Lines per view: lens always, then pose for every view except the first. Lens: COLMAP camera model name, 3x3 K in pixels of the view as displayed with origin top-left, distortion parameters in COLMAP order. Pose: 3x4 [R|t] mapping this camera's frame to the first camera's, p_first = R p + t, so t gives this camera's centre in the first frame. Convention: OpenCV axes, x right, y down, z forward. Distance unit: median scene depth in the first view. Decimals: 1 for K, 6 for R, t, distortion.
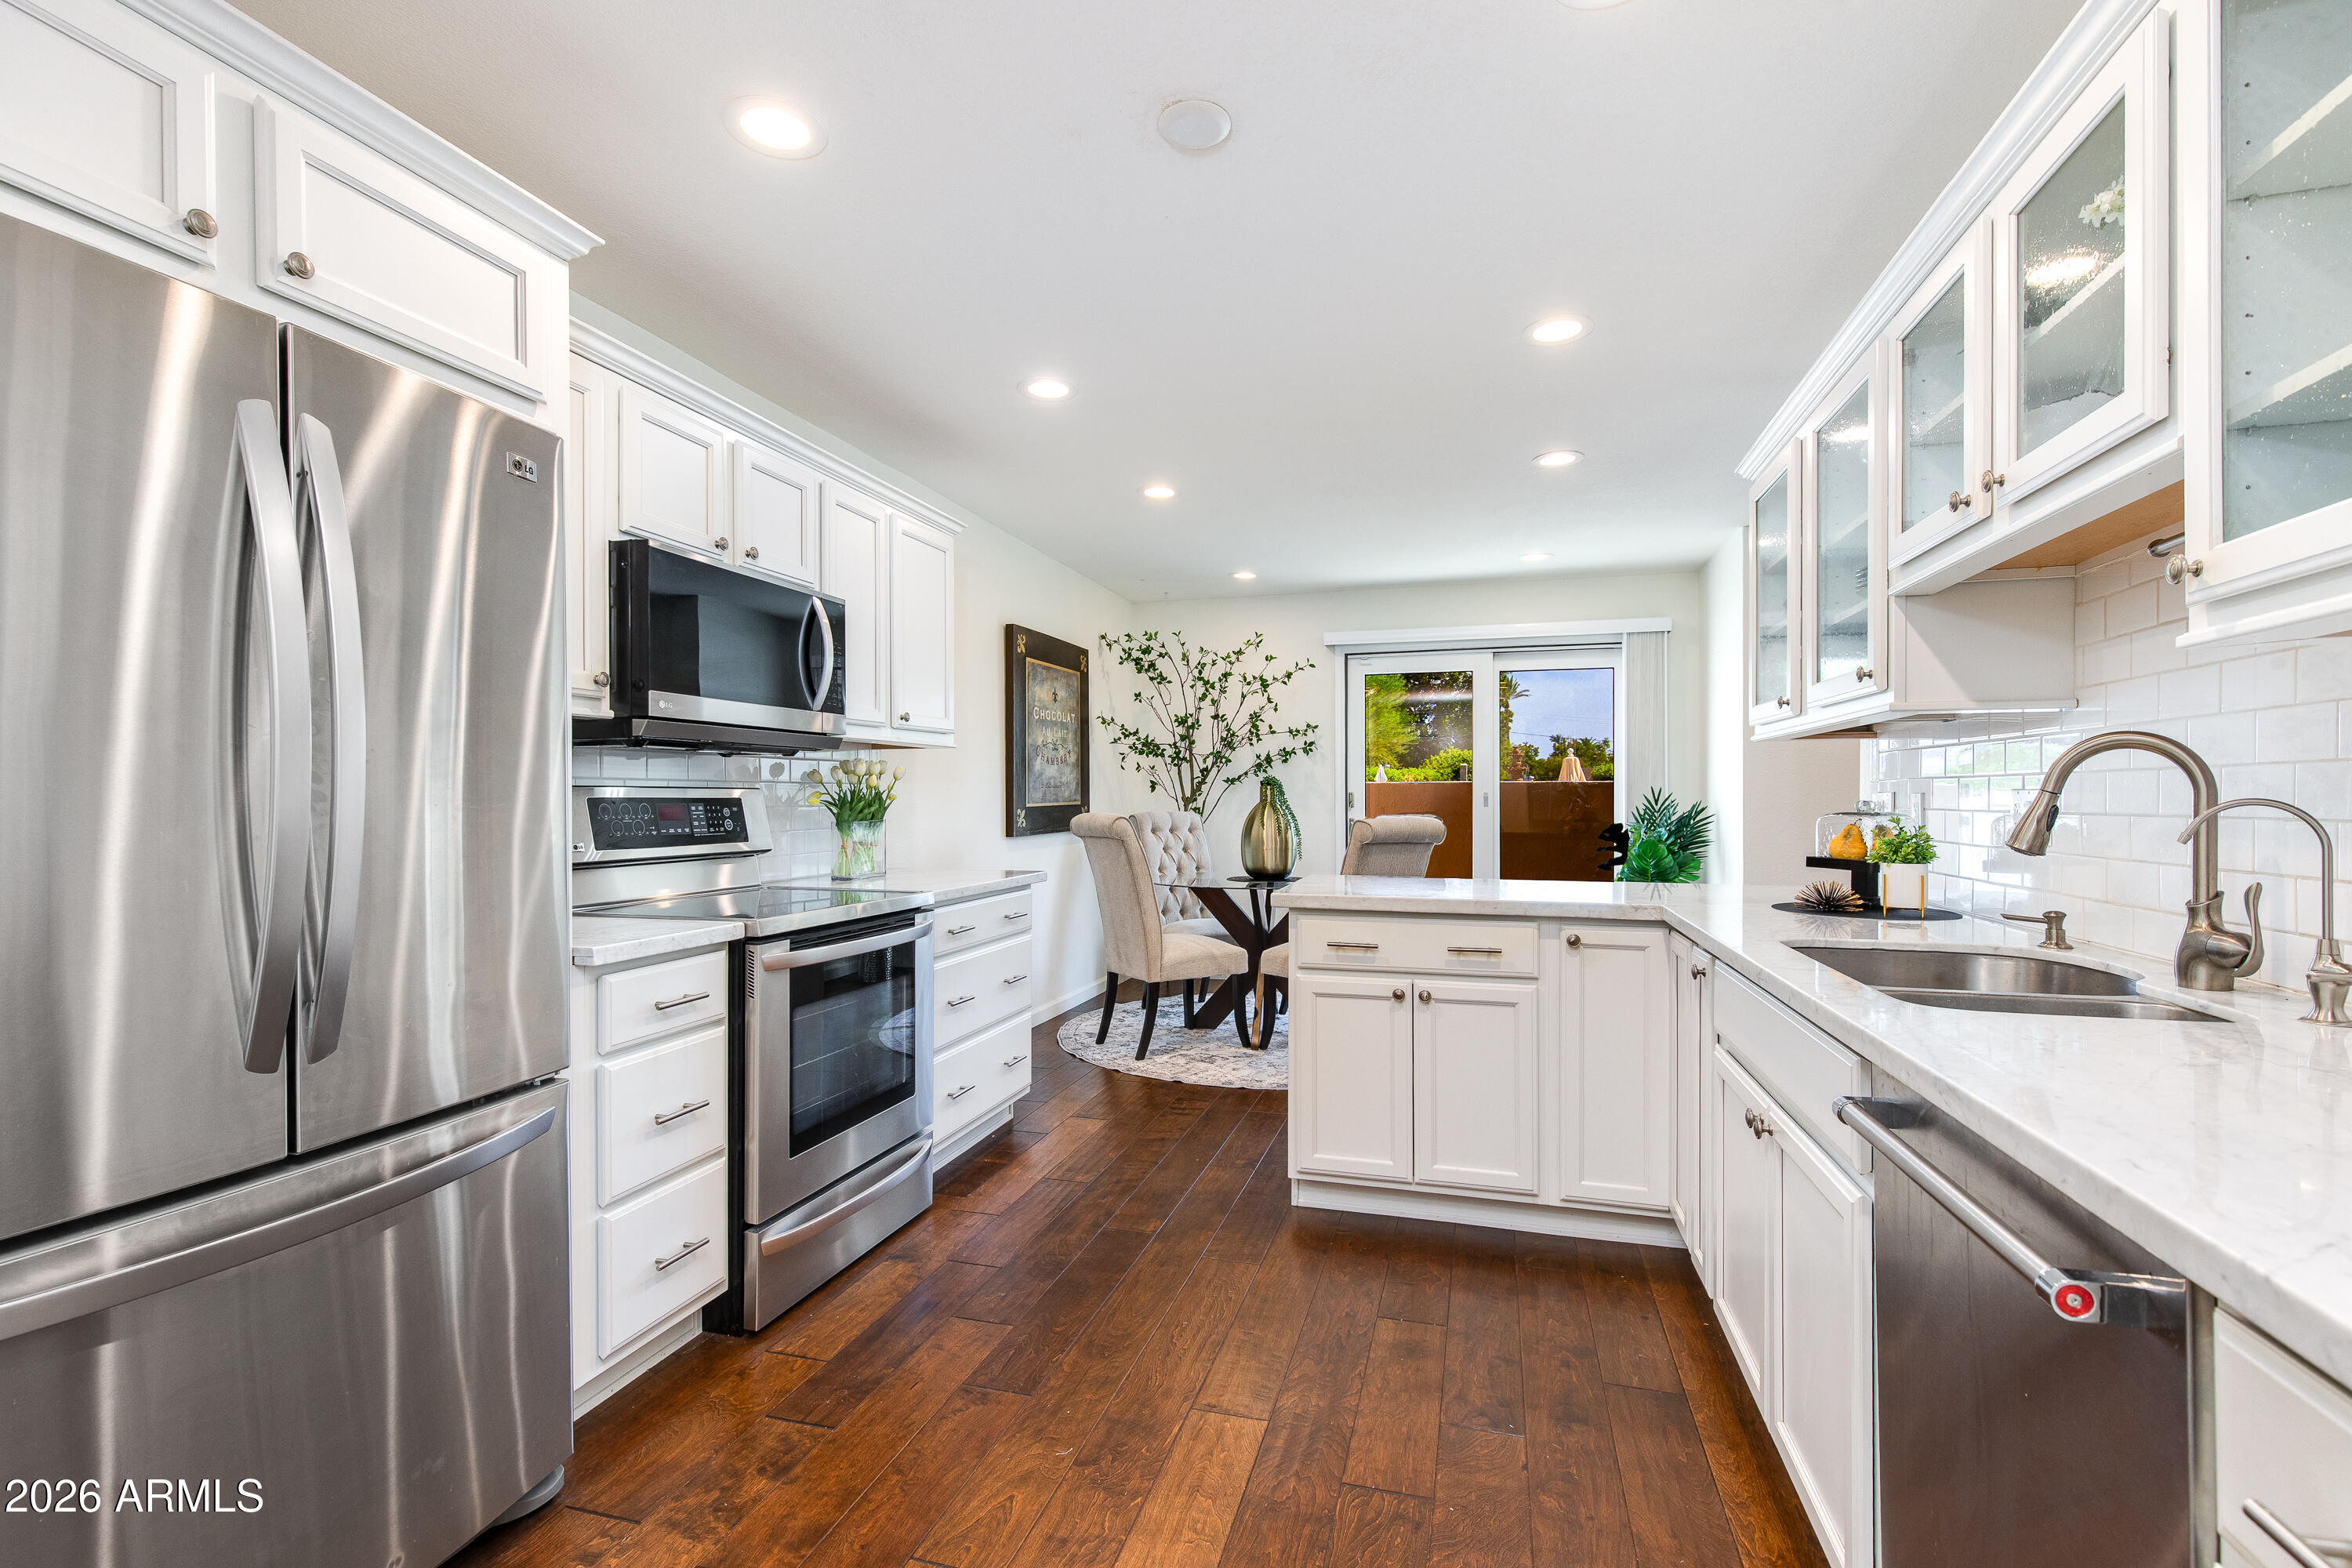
lens RADIAL K [[1063.7, 0, 1186.4], [0, 1063.7, 795.1], [0, 0, 1]] dist [0.016240, 0.000105]
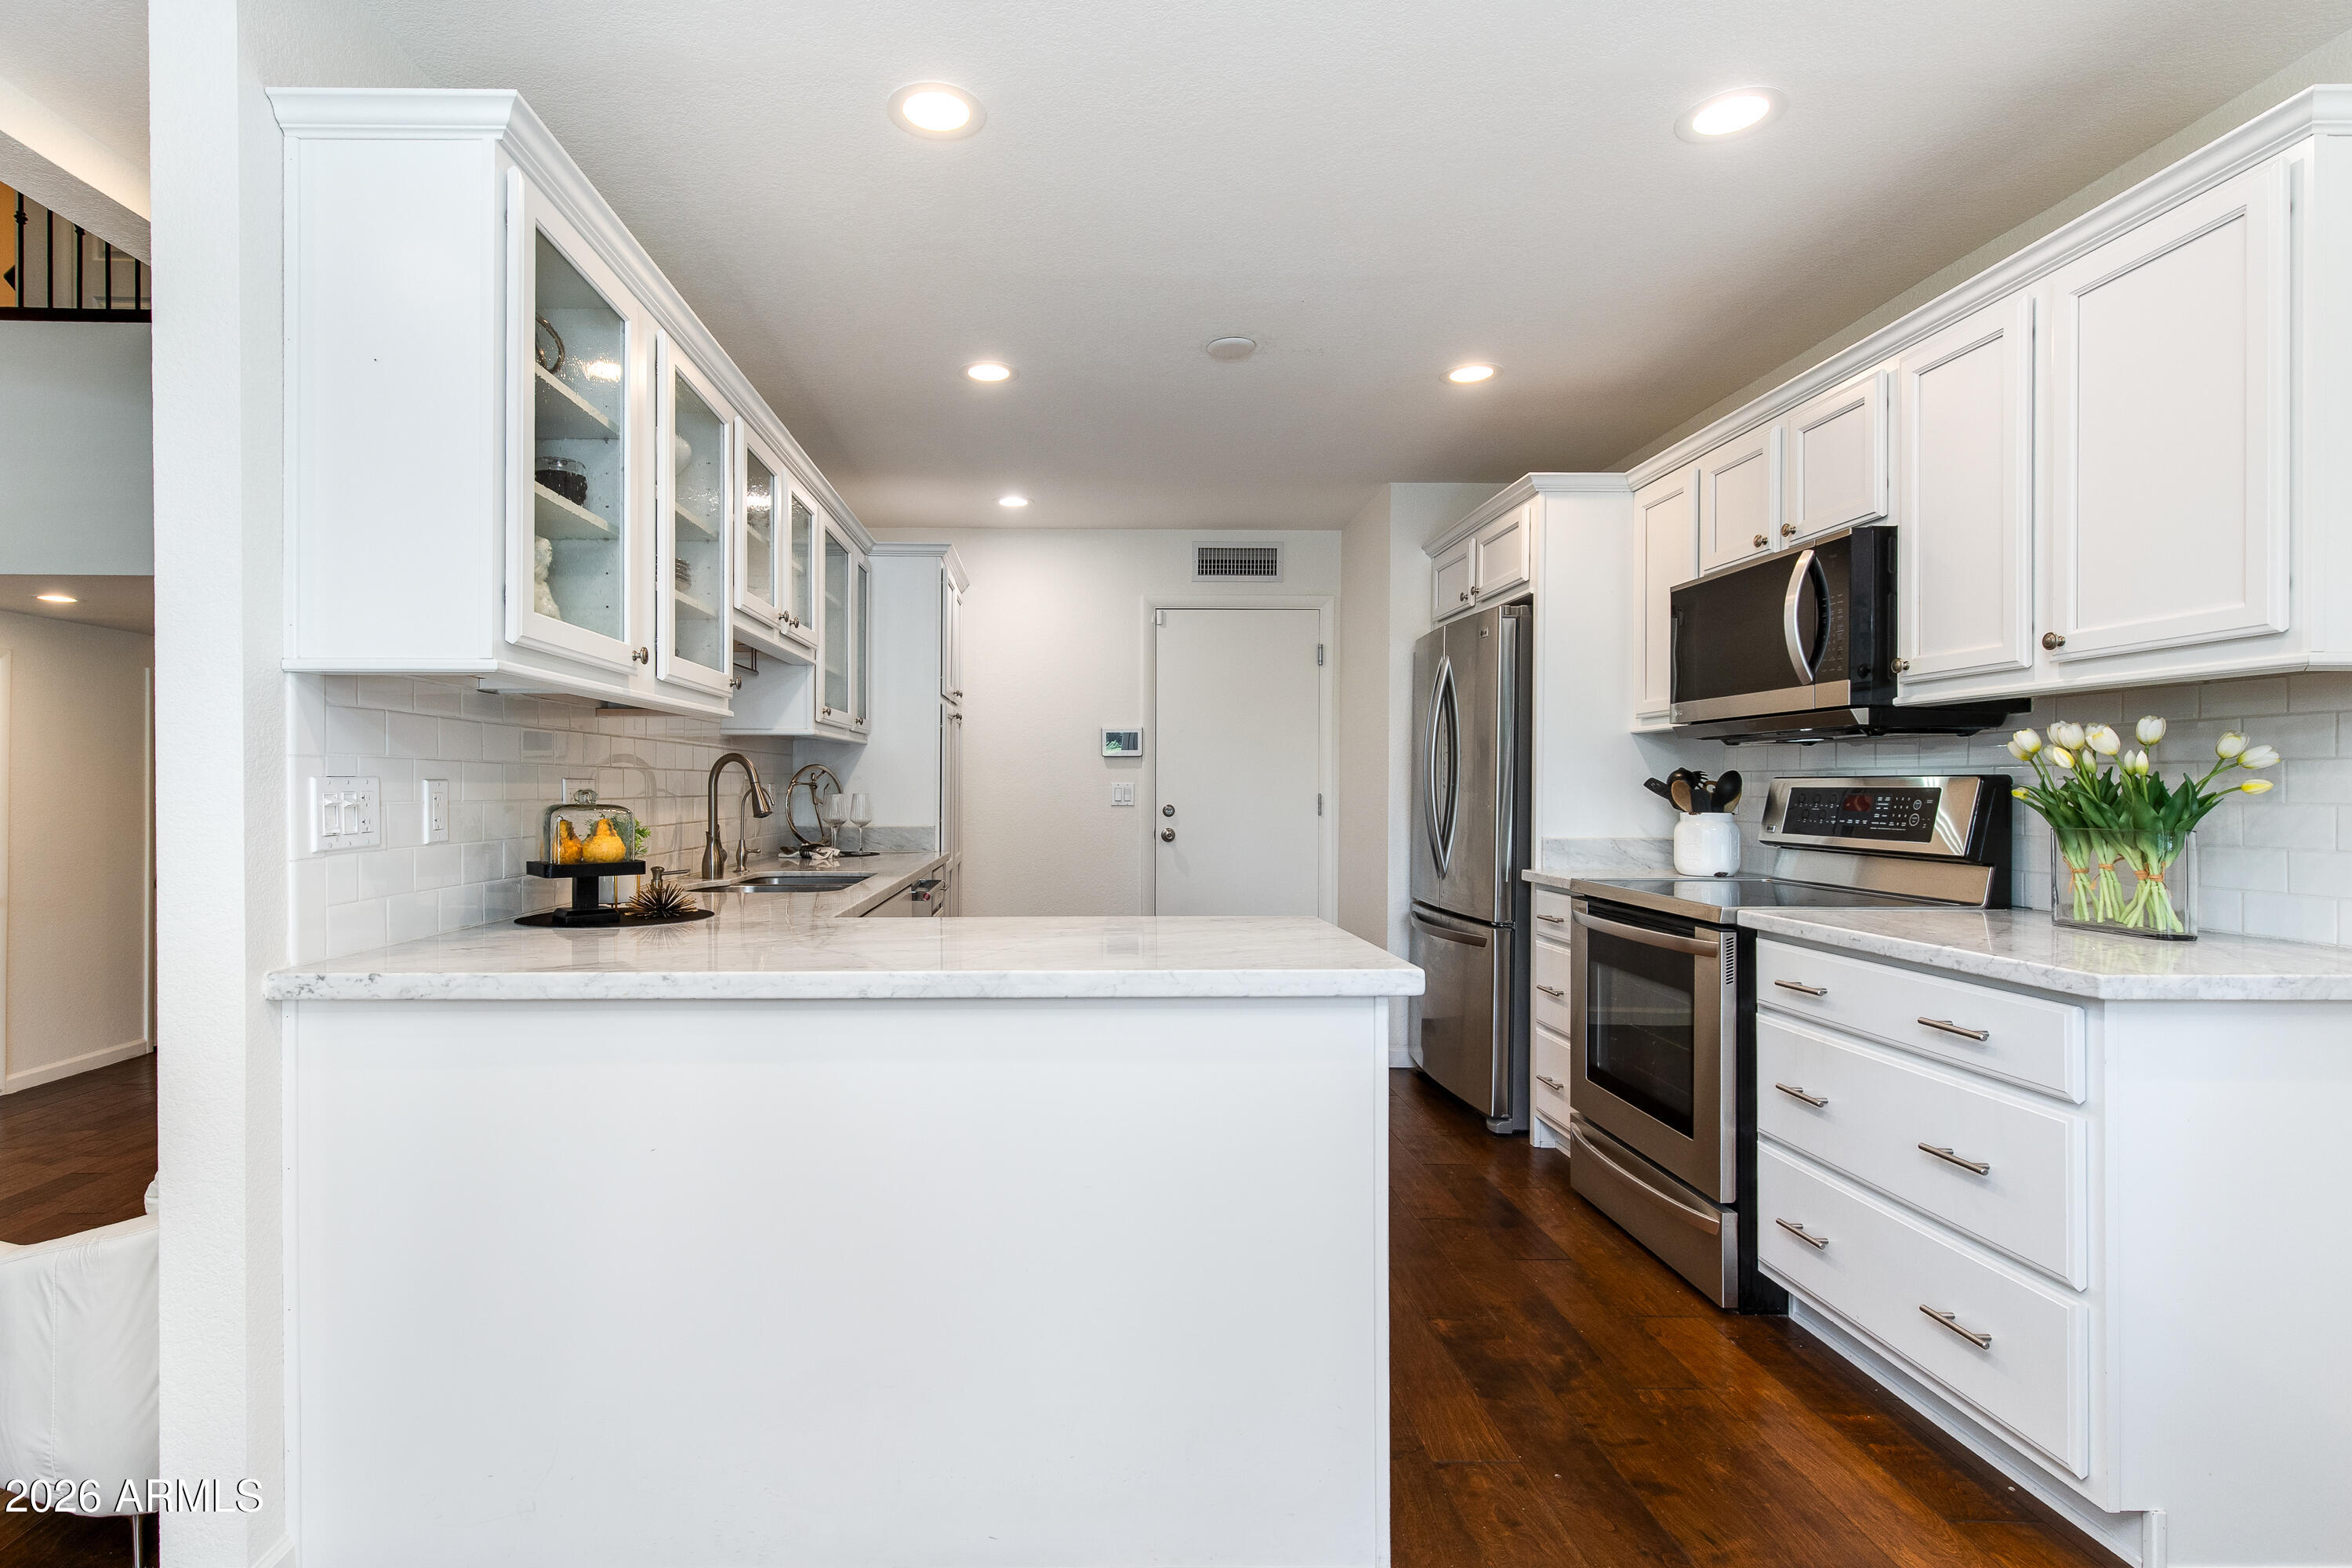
lens RADIAL K [[1141.4, 0, 1069.0], [0, 1141.4, 786.5], [0, 0, 1]] dist [0.002514, -0.000436]
pose [[-0.963581, -0.000955, -0.267415, 0.263693], [-0.000330, 0.999997, -0.002382, 0.002344], [0.267416, -0.002207, -0.963579, 0.997042]]
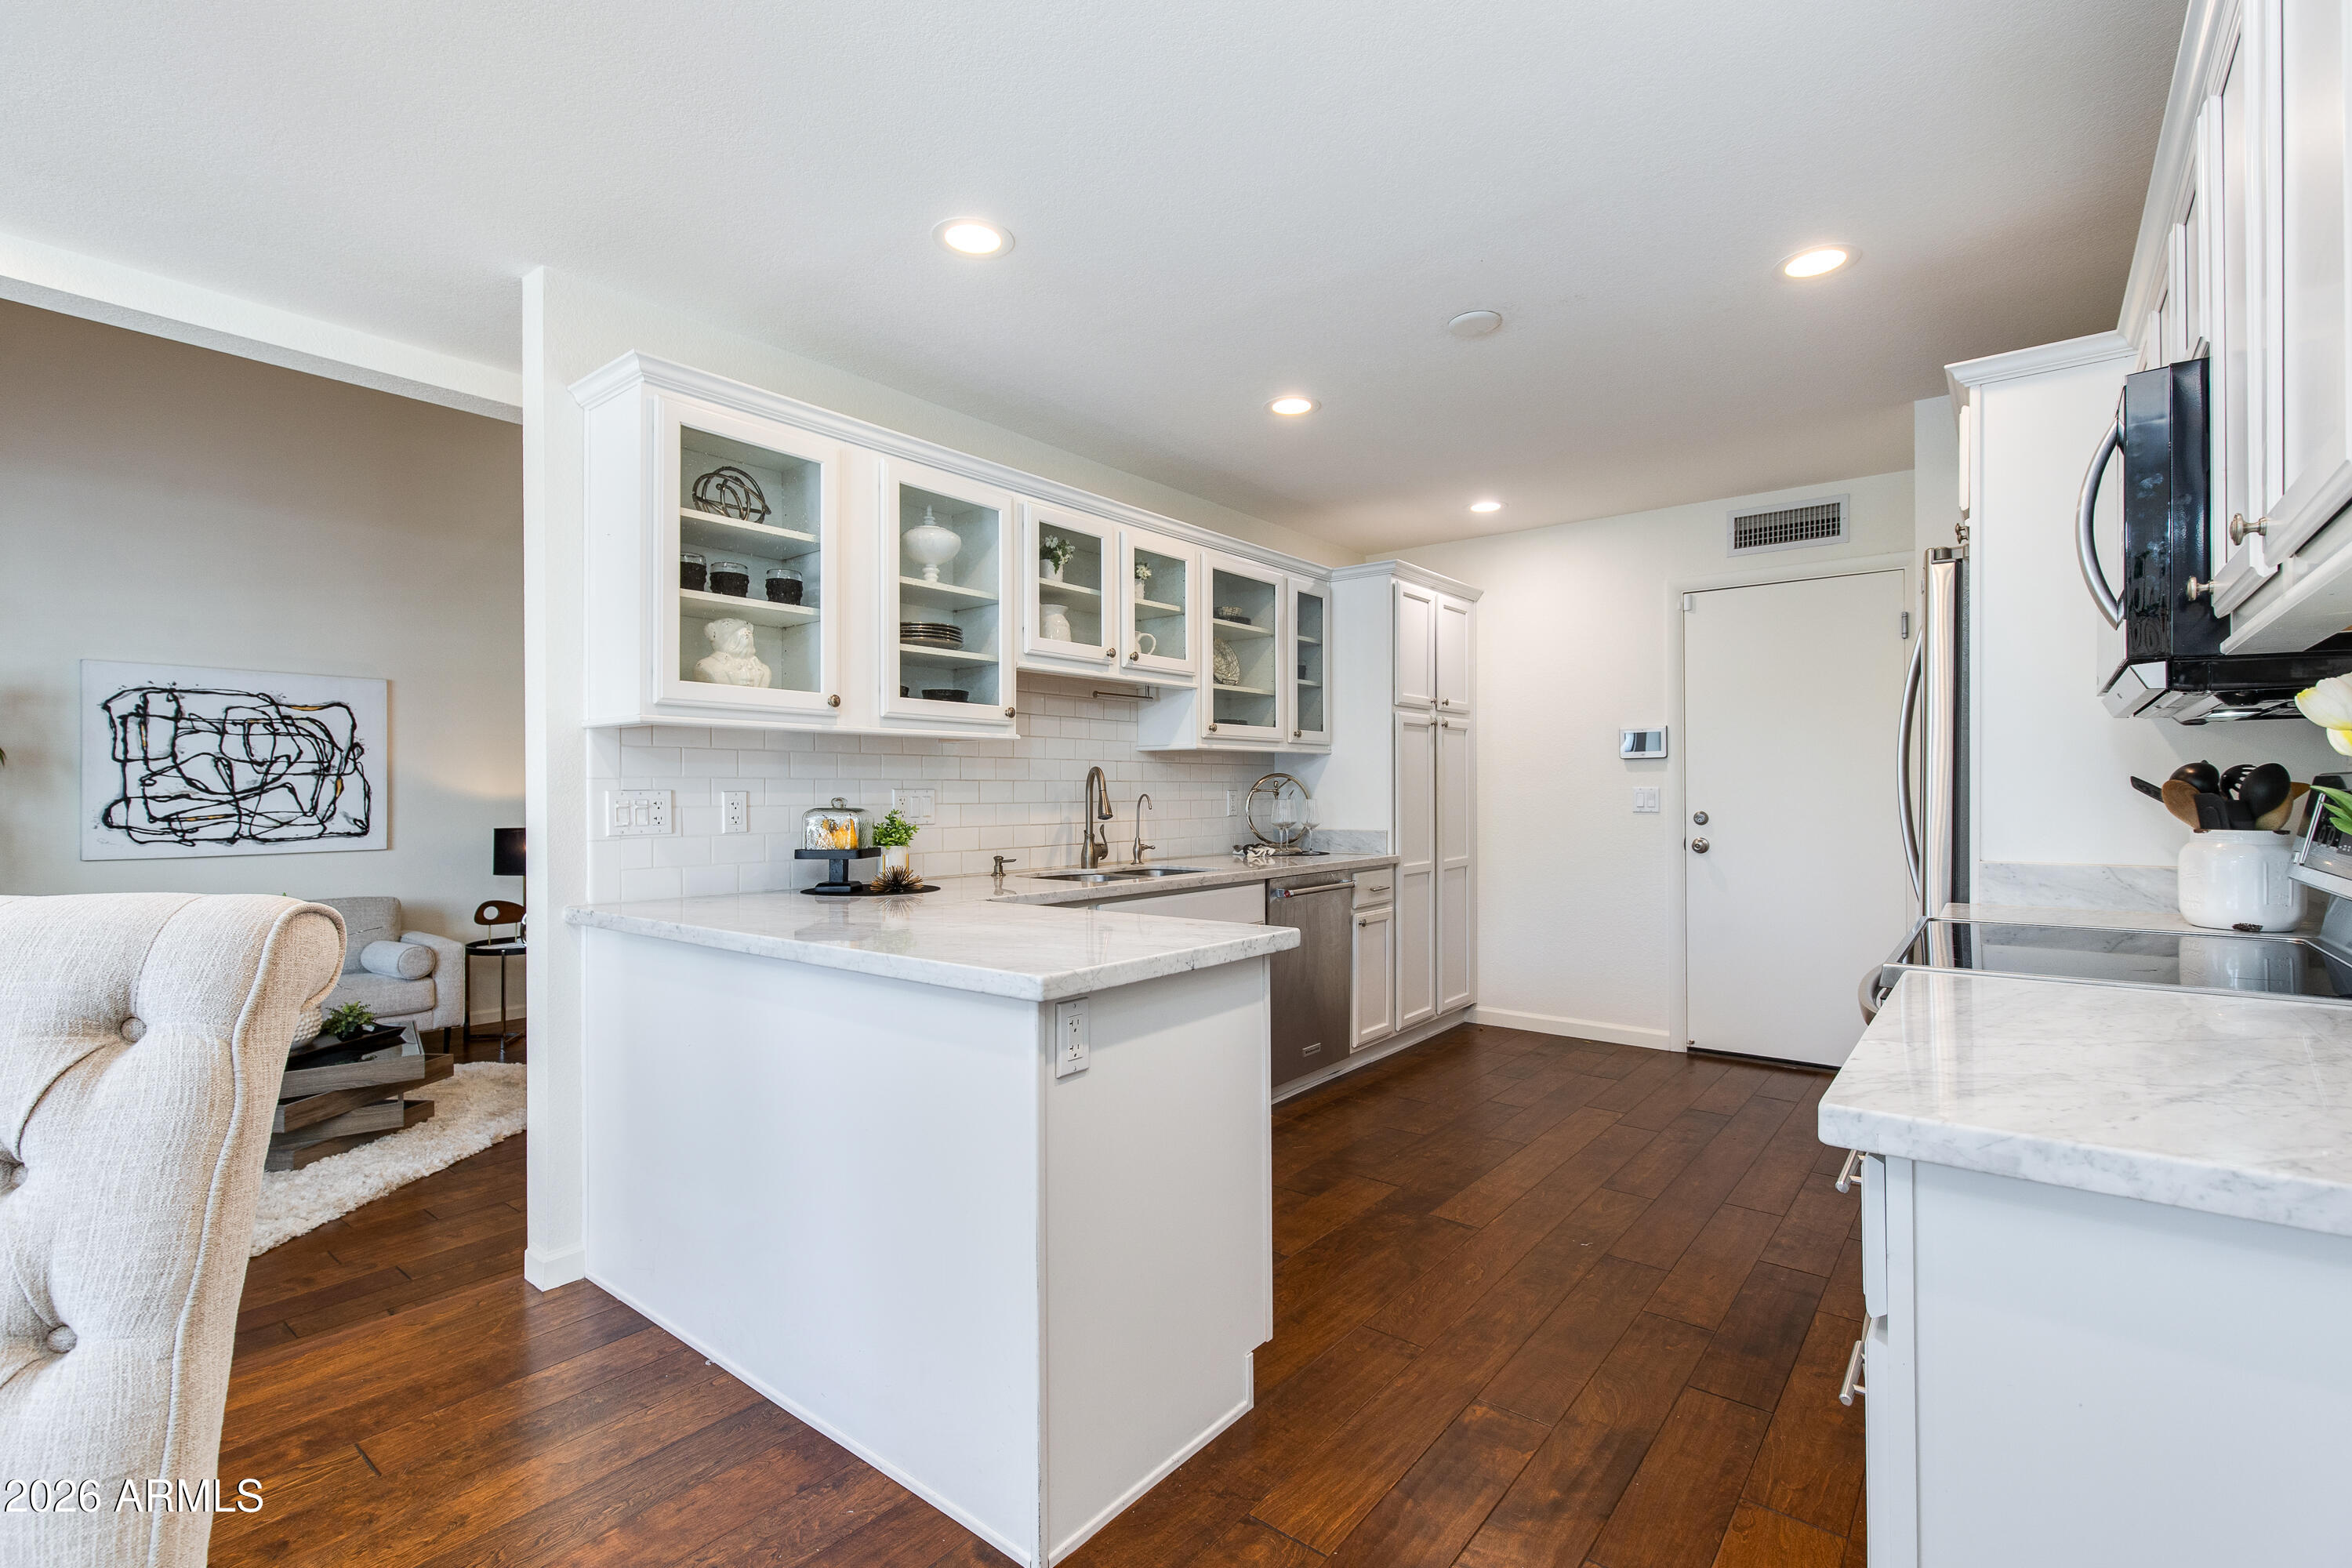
lens RADIAL K [[1054.2, 0, 1173.5], [0, 1054.2, 788.4], [0, 0, 1]] dist [0.009275, 0.000675]
pose [[-0.918656, 0.005408, 0.395020, -0.070832], [0.003341, 0.999977, -0.005920, 0.001531], [-0.395043, -0.004119, -0.918653, 0.975502]]
